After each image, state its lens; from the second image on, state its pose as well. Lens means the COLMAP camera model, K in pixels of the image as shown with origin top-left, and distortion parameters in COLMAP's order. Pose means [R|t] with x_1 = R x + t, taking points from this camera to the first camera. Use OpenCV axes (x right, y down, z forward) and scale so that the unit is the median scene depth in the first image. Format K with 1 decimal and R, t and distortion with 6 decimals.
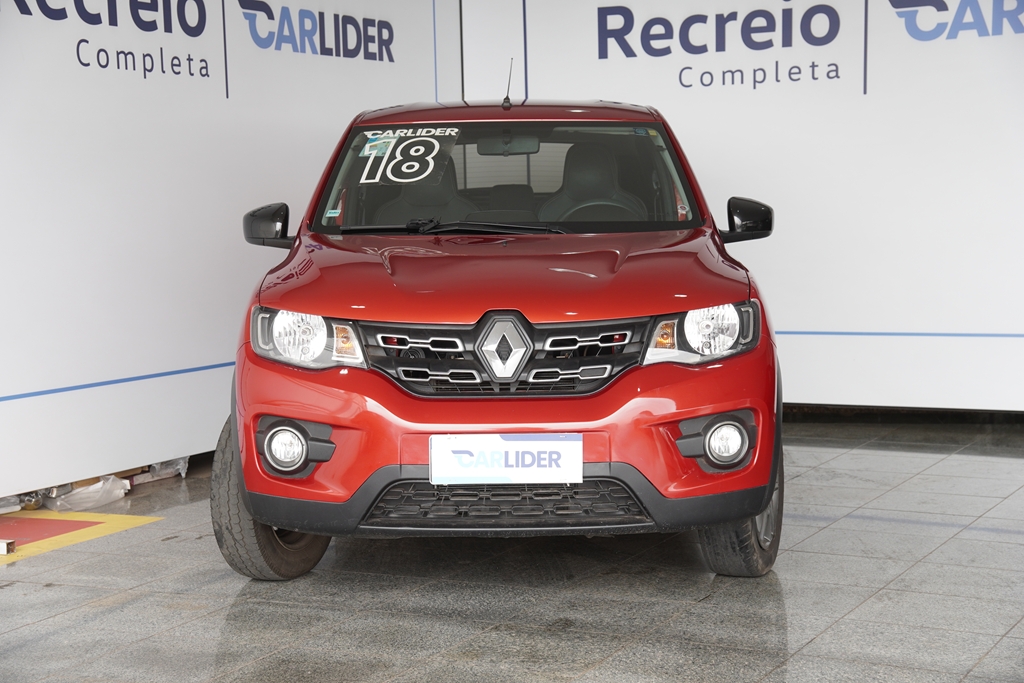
lens RADIAL K [[1845.9, 0, 512.0], [0, 1845.9, 341.5], [0, 0, 1]] dist [0.260335, 1.045360]
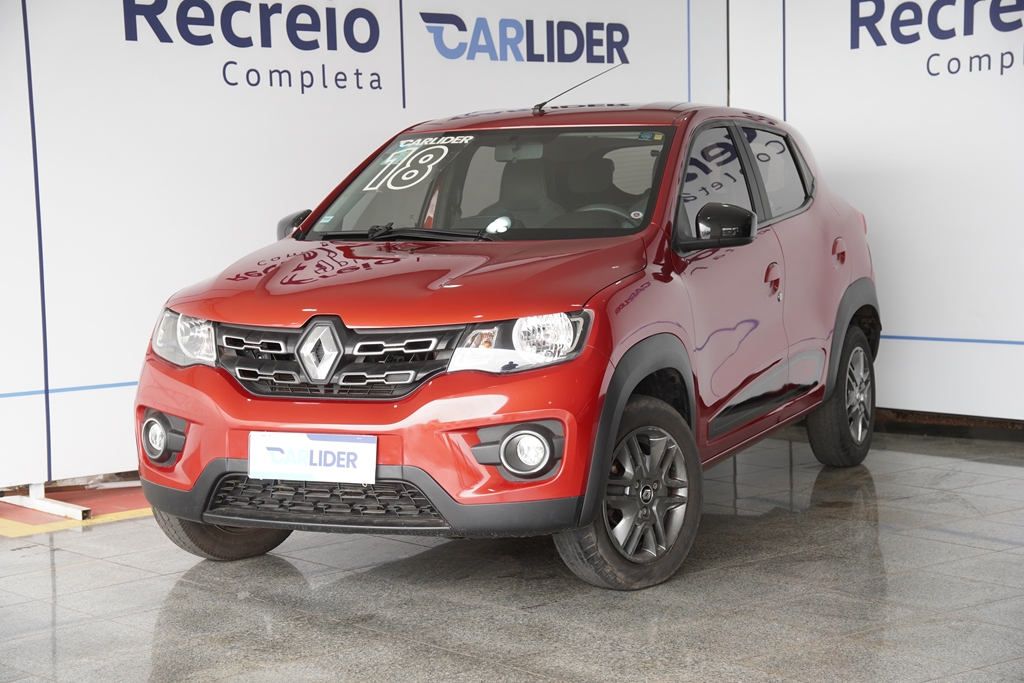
lens RADIAL K [[1870.3, 0, 512.0], [0, 1870.3, 341.5], [0, 0, 1]] dist [0.363216, 0.168399]
pose [[0.915082, 0.025928, -0.402432, 0.365135], [-0.023879, 0.999664, 0.010108, -0.010791], [0.402559, 0.000360, 0.915394, 0.048902]]
